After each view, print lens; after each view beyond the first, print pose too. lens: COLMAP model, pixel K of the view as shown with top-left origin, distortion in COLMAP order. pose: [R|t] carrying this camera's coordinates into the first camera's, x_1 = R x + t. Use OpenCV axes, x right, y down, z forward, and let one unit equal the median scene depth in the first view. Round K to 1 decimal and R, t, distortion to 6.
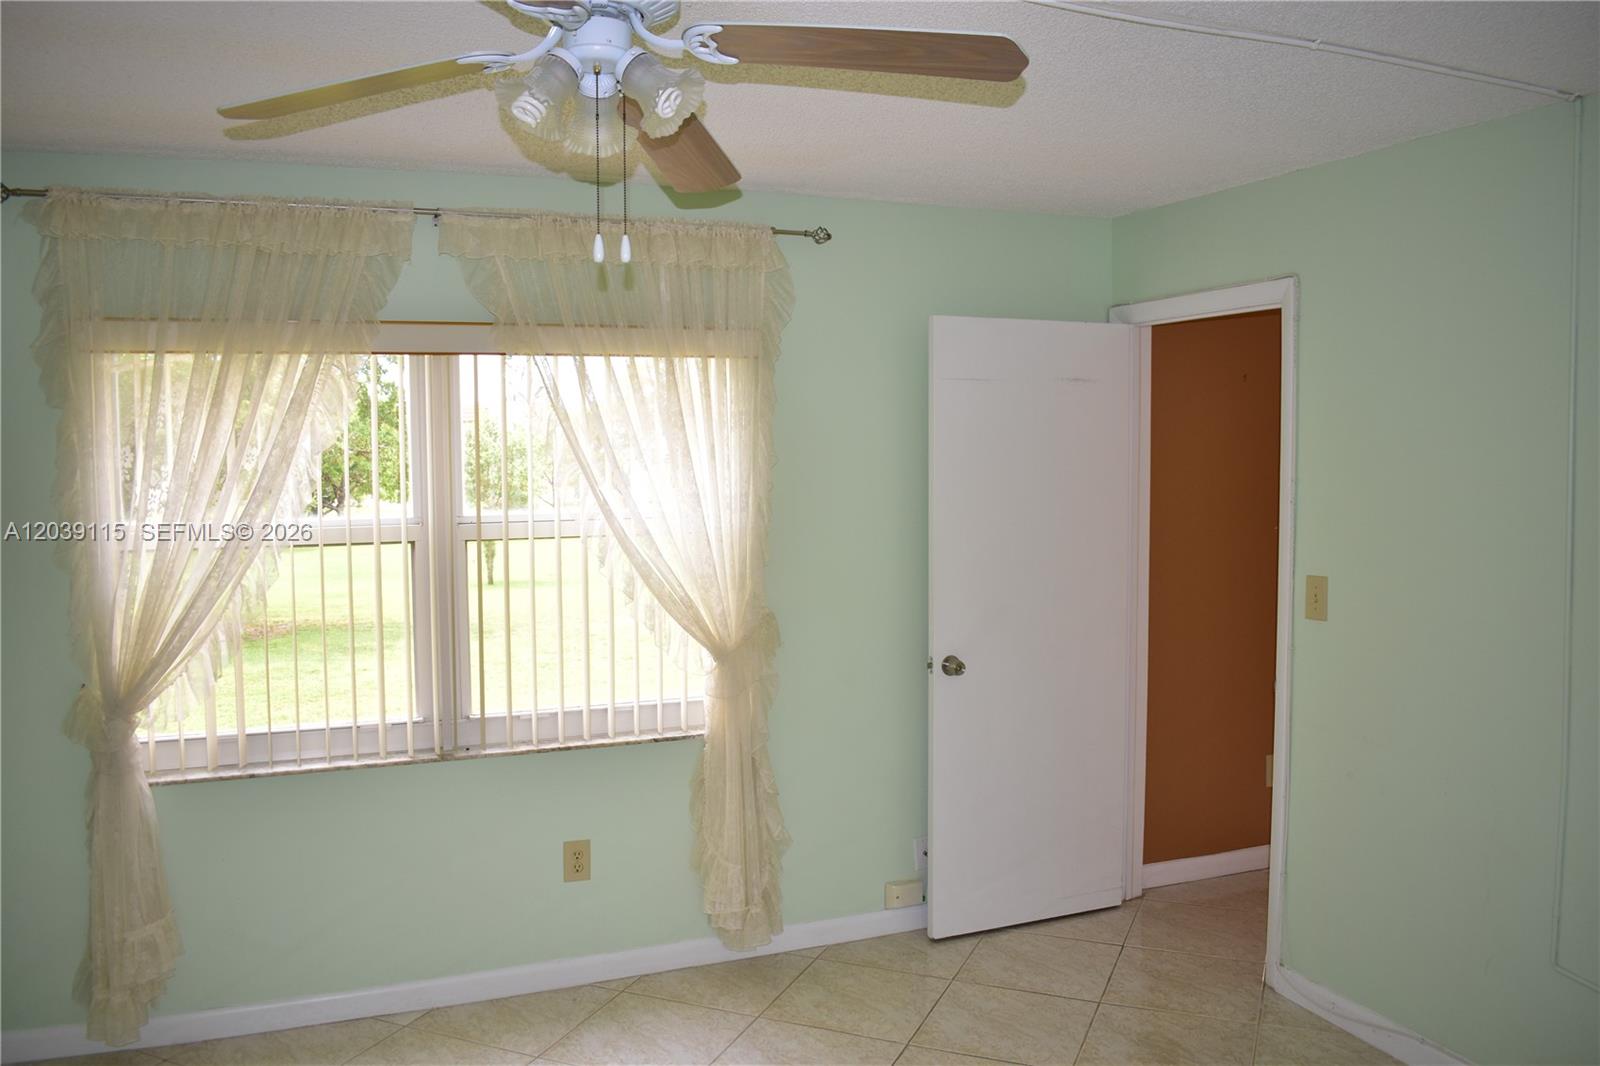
lens RADIAL K [[1248.5, 0, 870.2], [0, 1248.5, 522.4], [0, 0, 1]] dist [-0.098220, 0.018995]
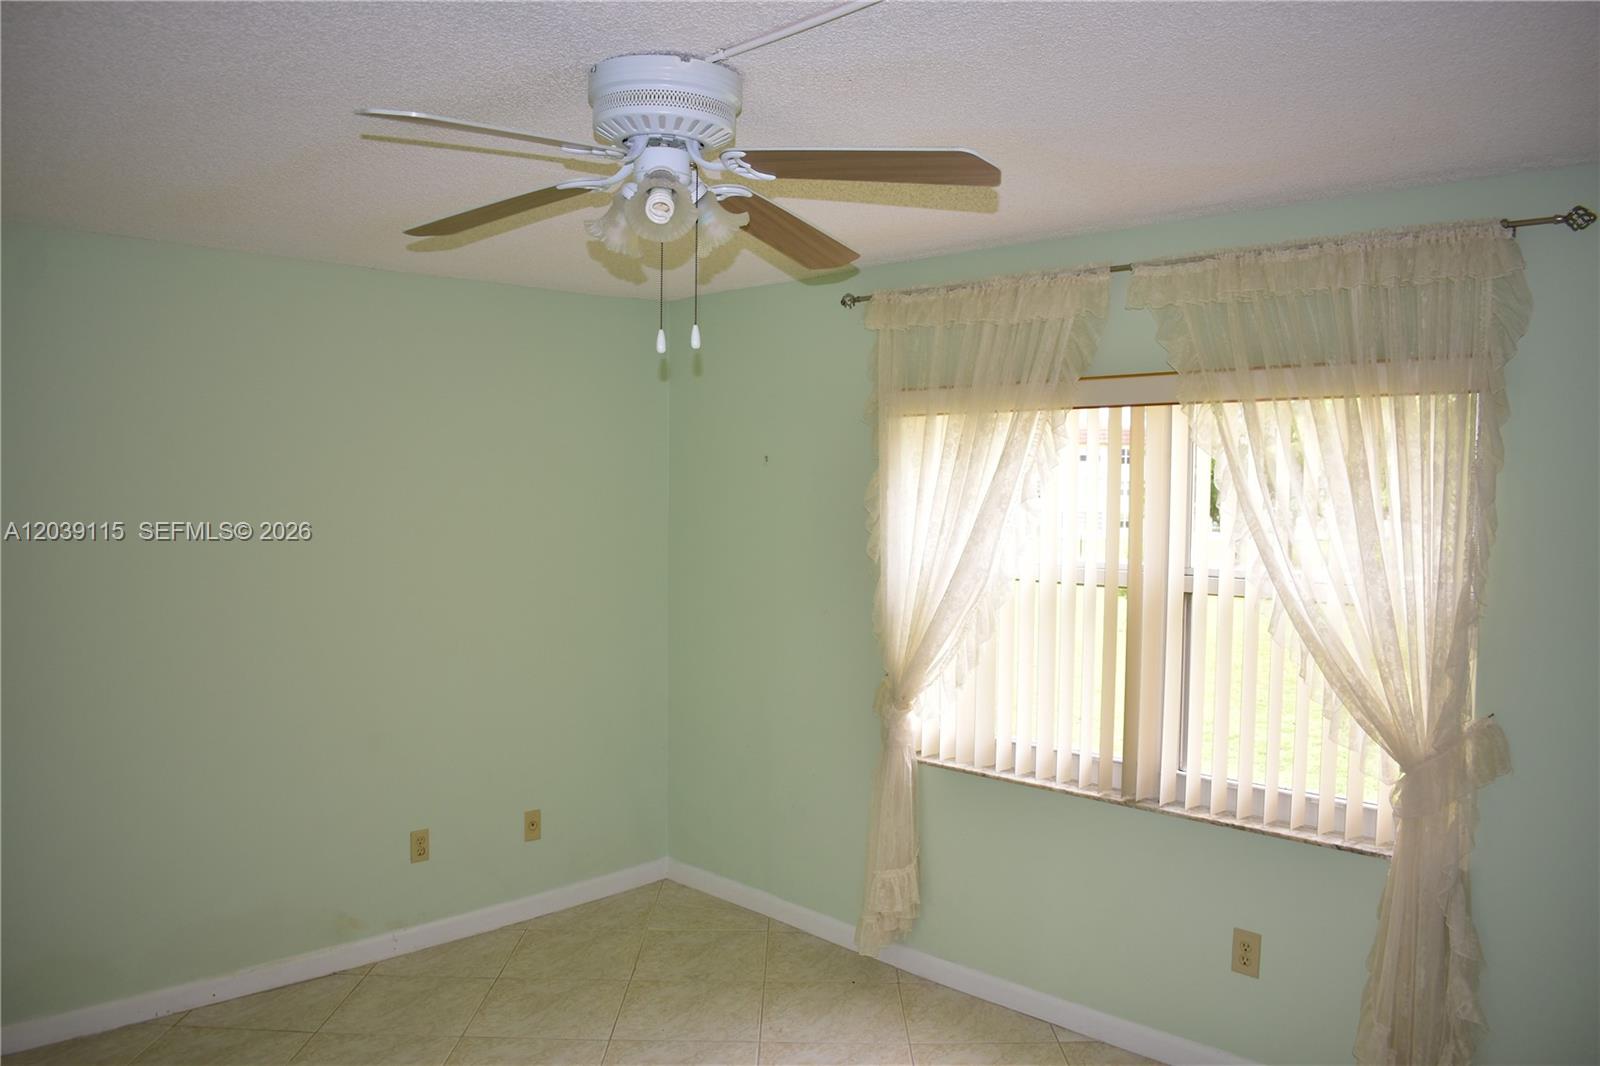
lens RADIAL K [[1248.5, 0, 813.2], [0, 1248.5, 524.8], [0, 0, 1]] dist [-0.098220, 0.018995]
pose [[0.378948, 0.044280, -0.924358, 0.487106], [-0.062995, 0.997772, 0.021971, -0.043861], [0.923271, 0.049904, 0.380893, 0.363890]]
